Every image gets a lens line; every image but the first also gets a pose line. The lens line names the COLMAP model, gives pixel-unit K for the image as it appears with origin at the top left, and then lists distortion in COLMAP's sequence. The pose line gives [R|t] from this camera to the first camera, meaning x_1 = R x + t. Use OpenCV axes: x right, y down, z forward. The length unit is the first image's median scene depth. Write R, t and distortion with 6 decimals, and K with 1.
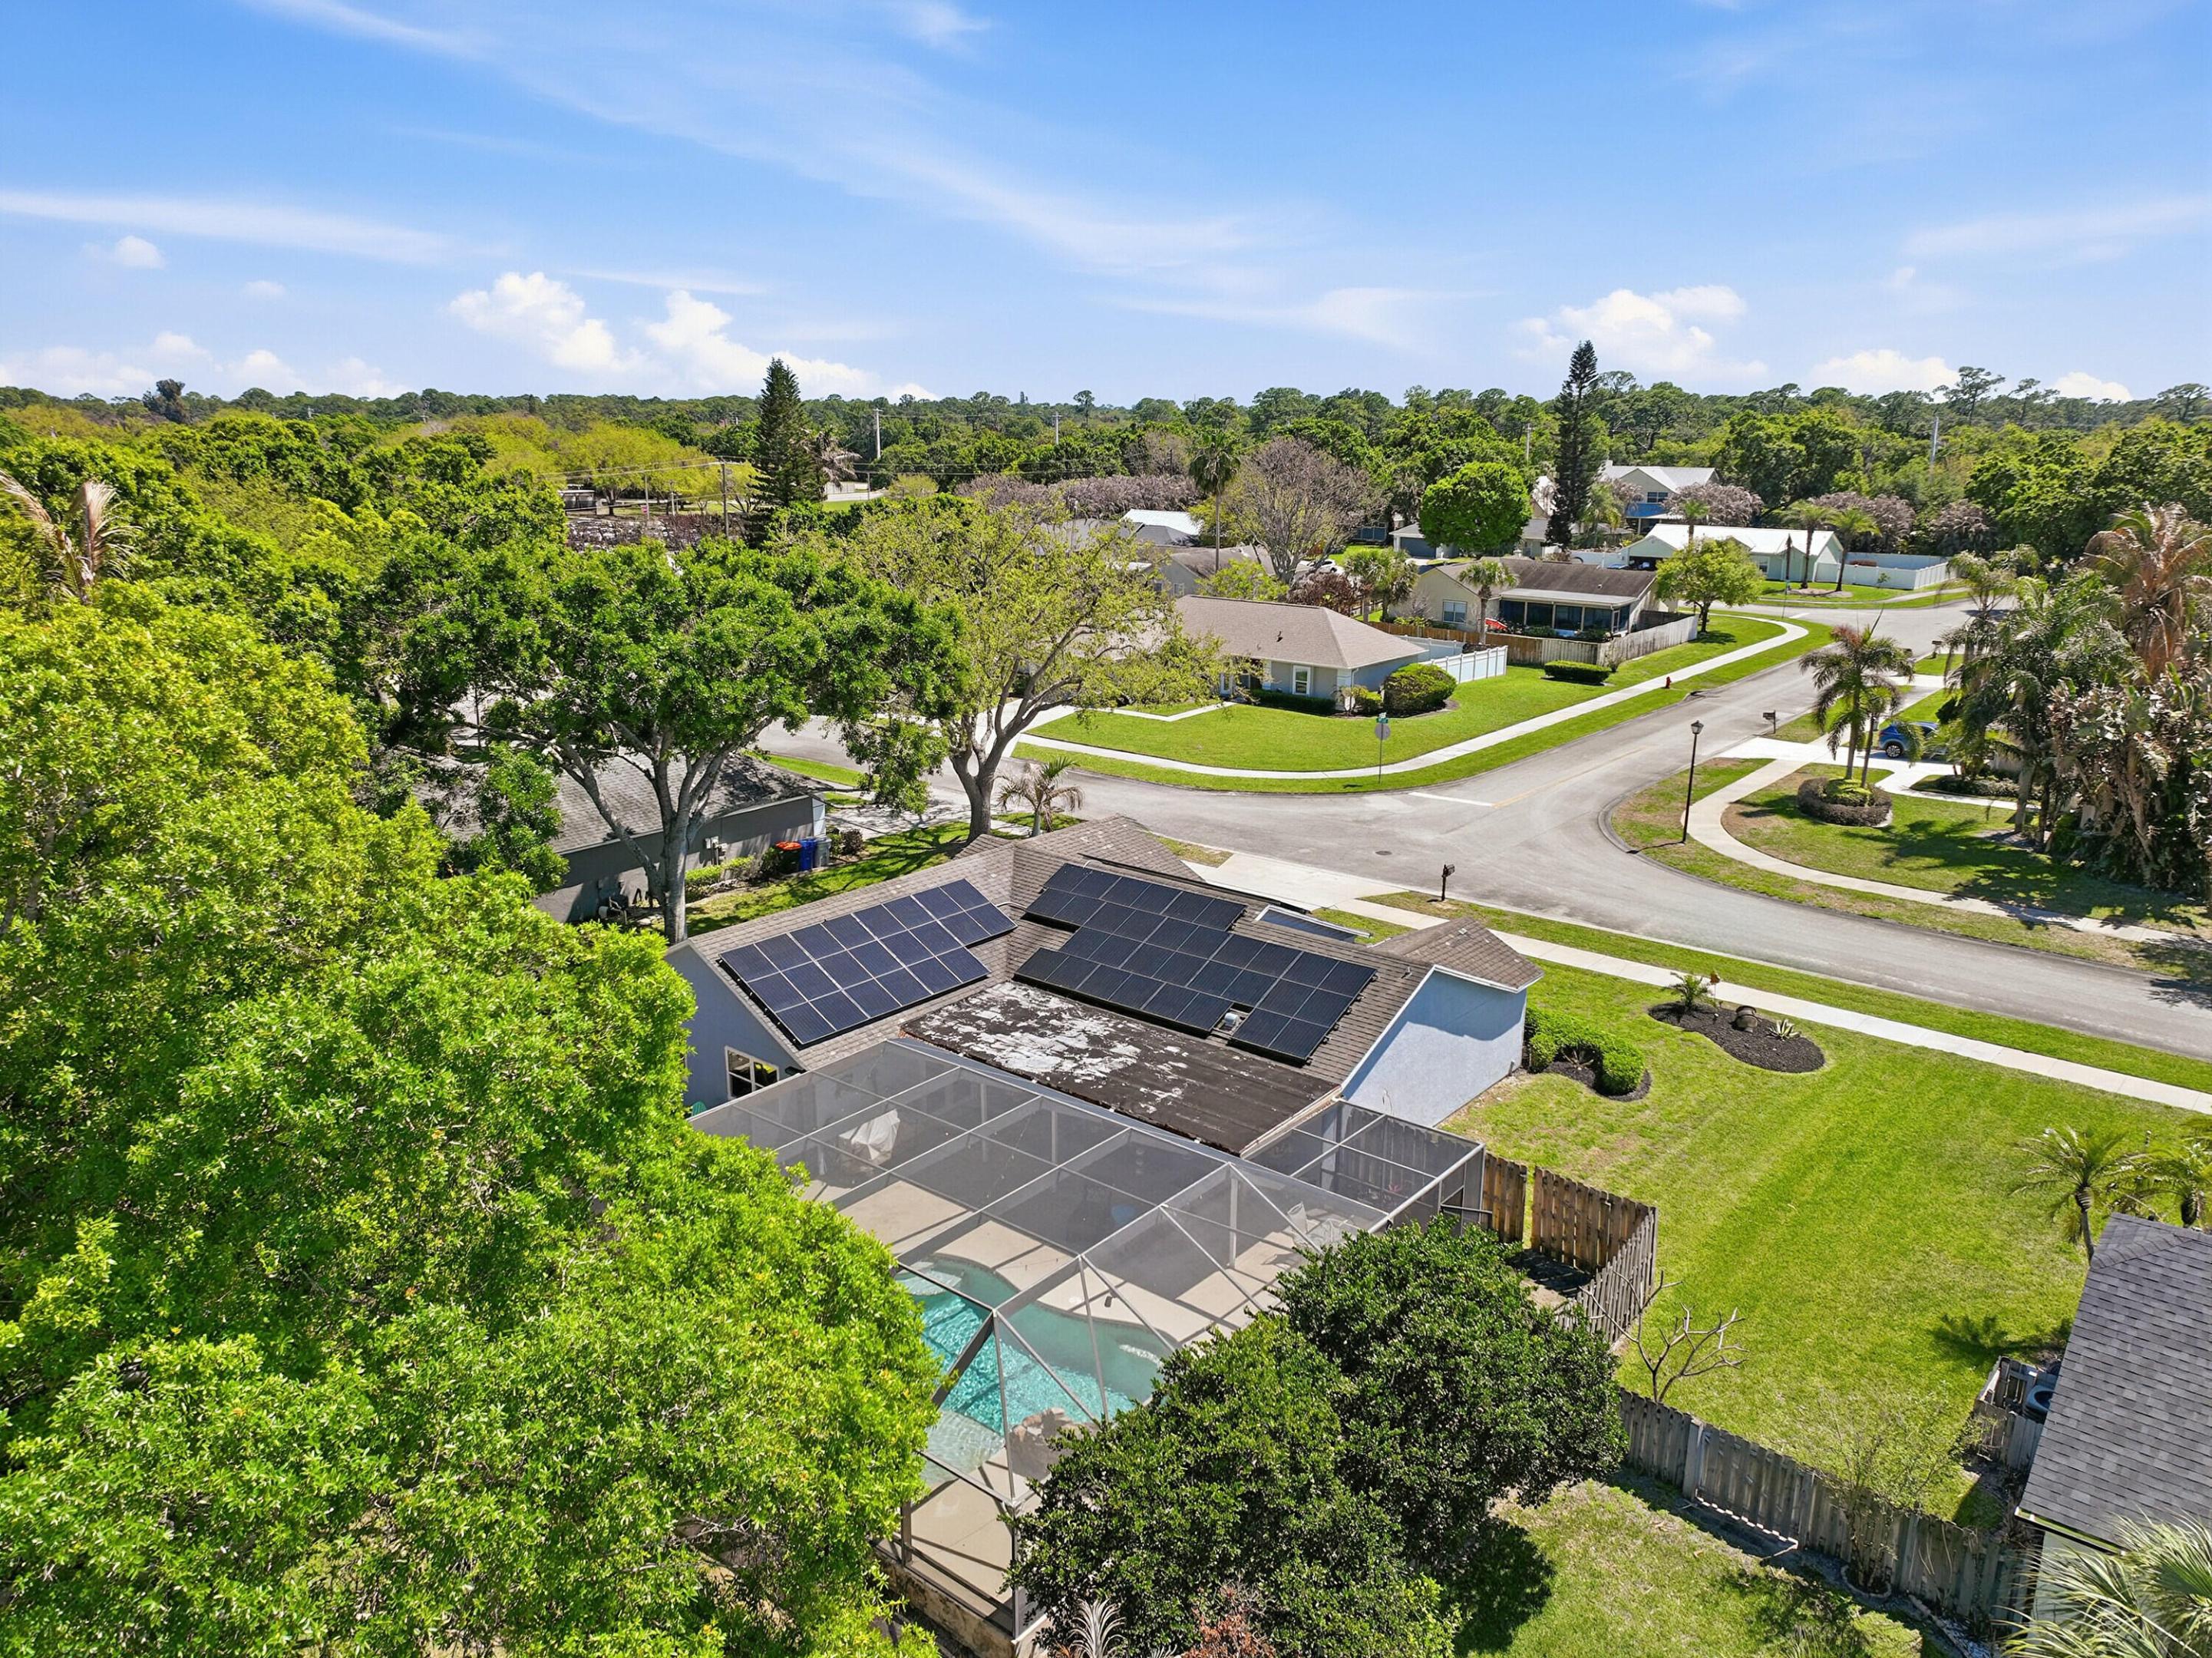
lens RADIAL K [[1549.9, 0, 1106.0], [0, 1549.9, 829.0], [0, 0, 1]] dist [0.003676, 0.007816]
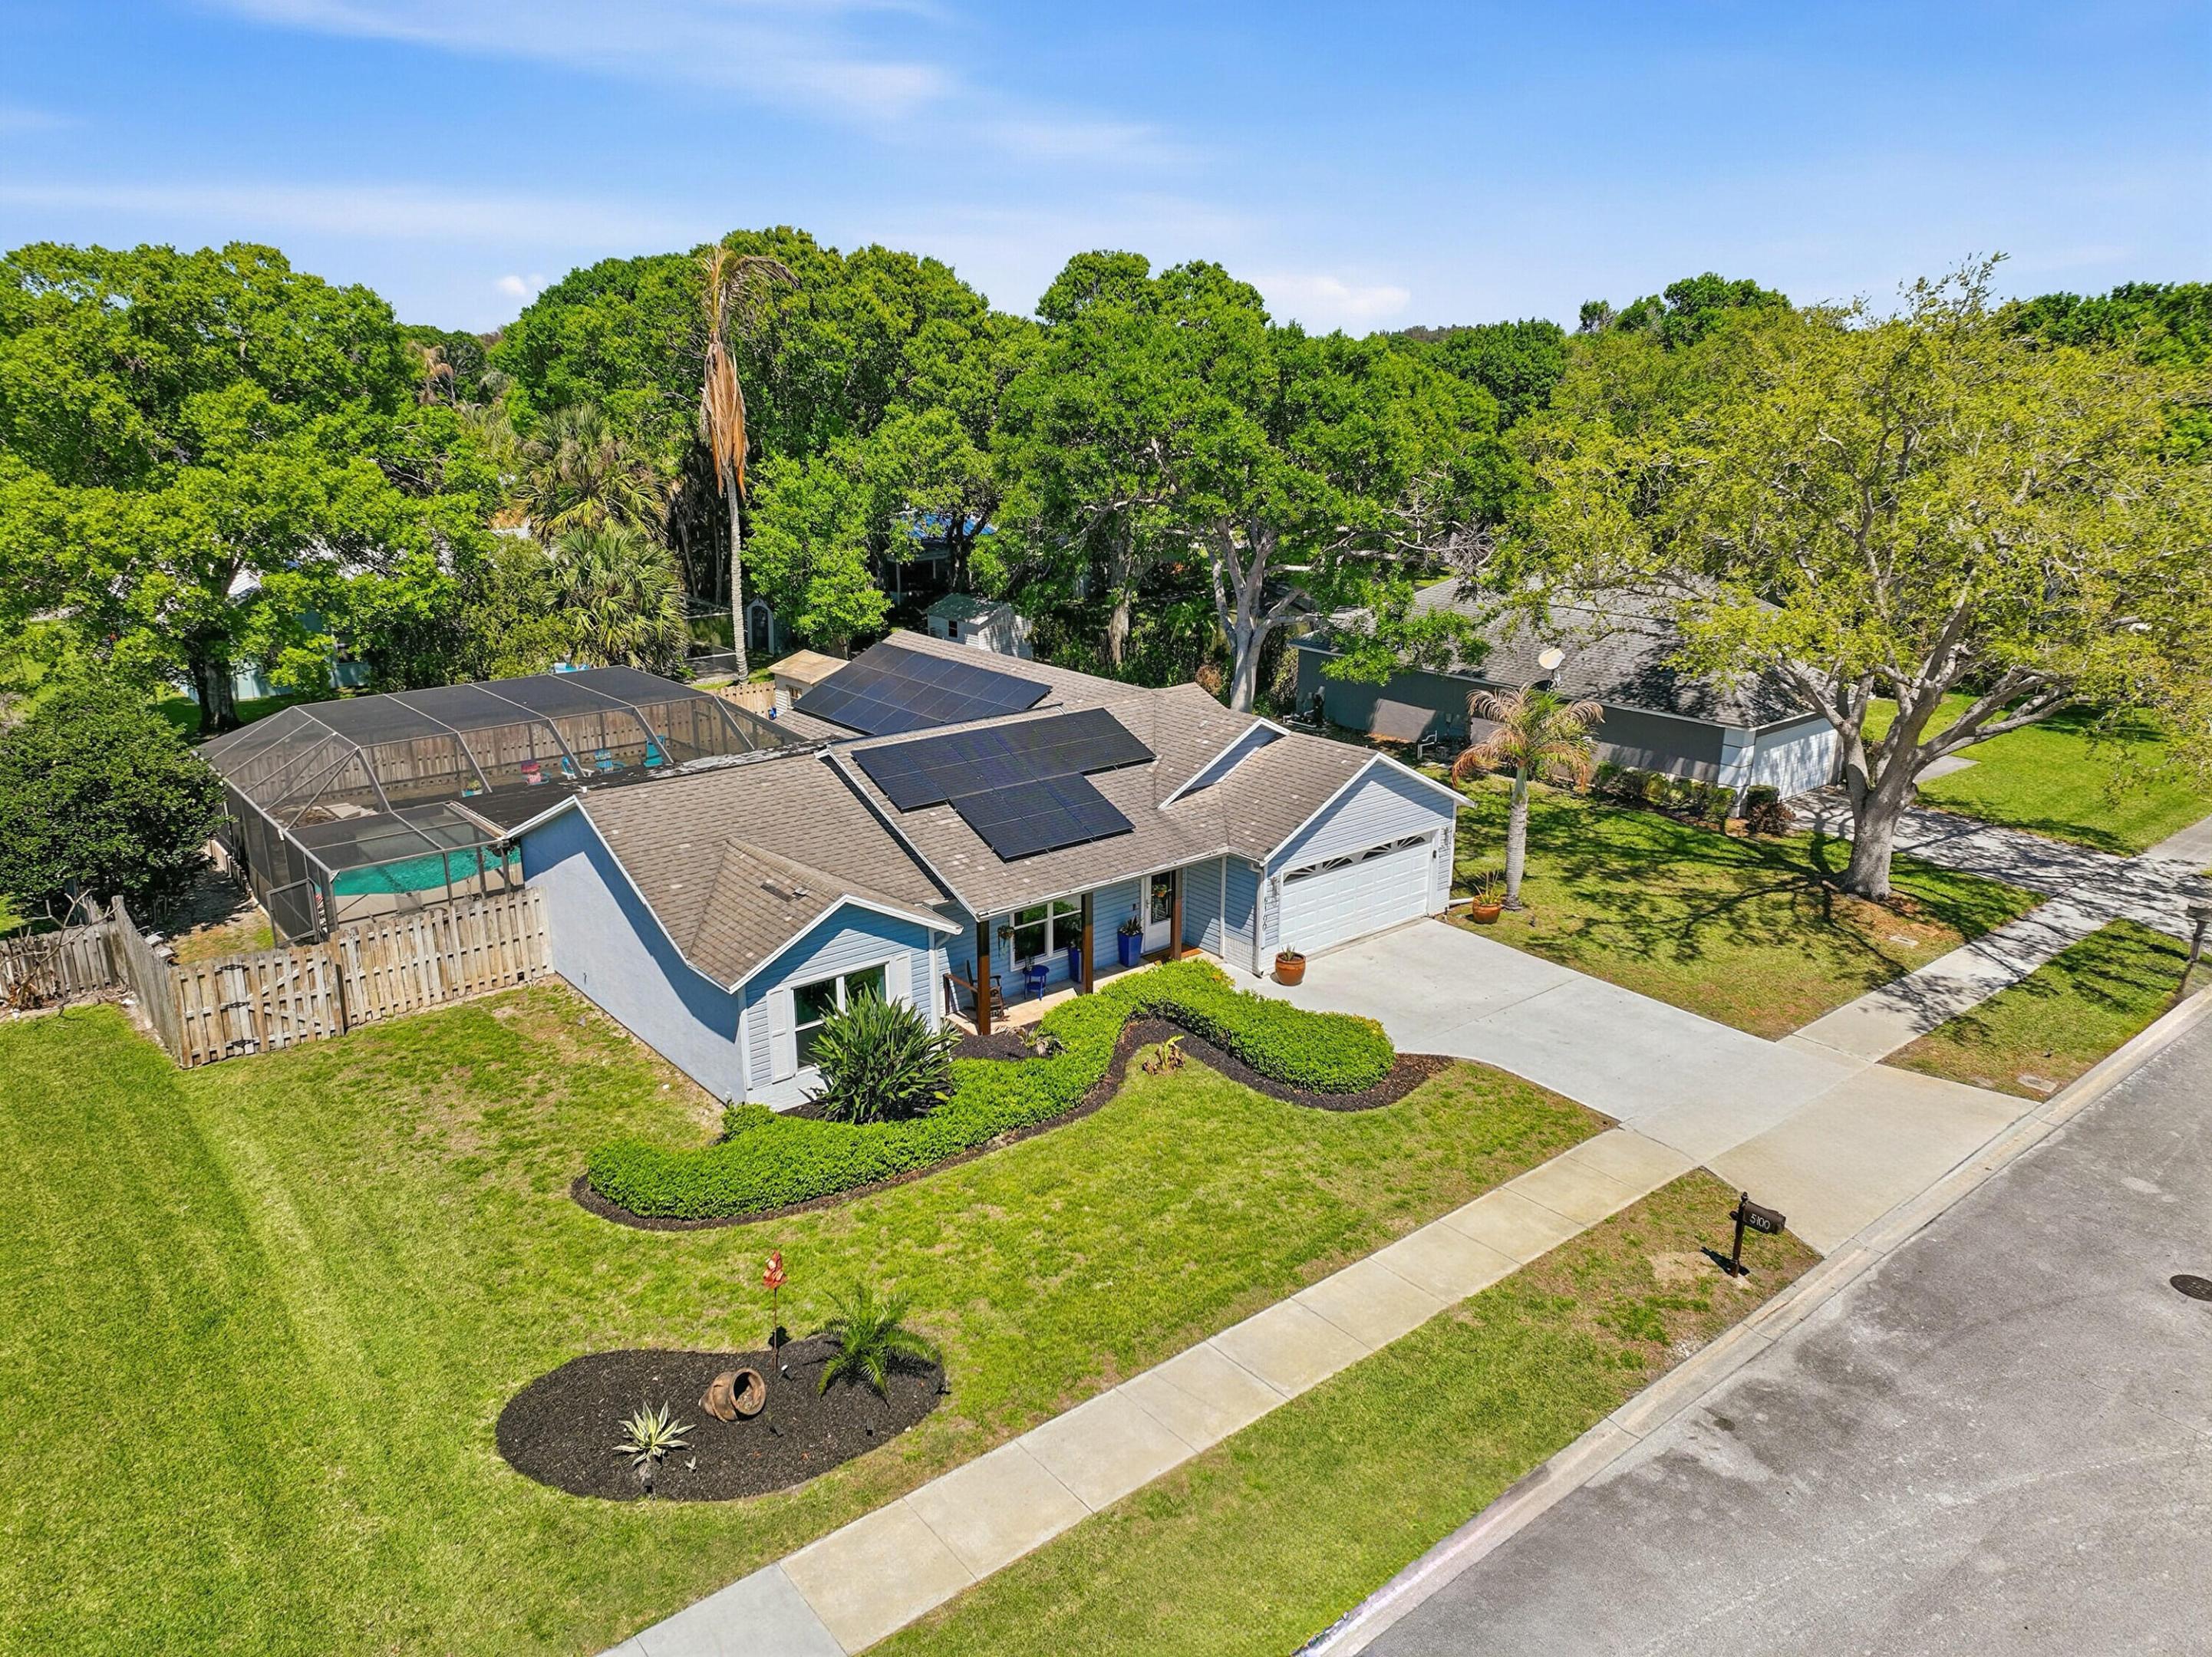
lens RADIAL K [[1549.7, 0, 1106.0], [0, 1549.7, 828.5], [0, 0, 1]] dist [0.003676, 0.007816]
pose [[-0.180168, 0.280780, -0.942710, 0.630552], [-0.257451, 0.911523, 0.320695, -0.154714], [0.949346, 0.300480, -0.091940, 0.910014]]
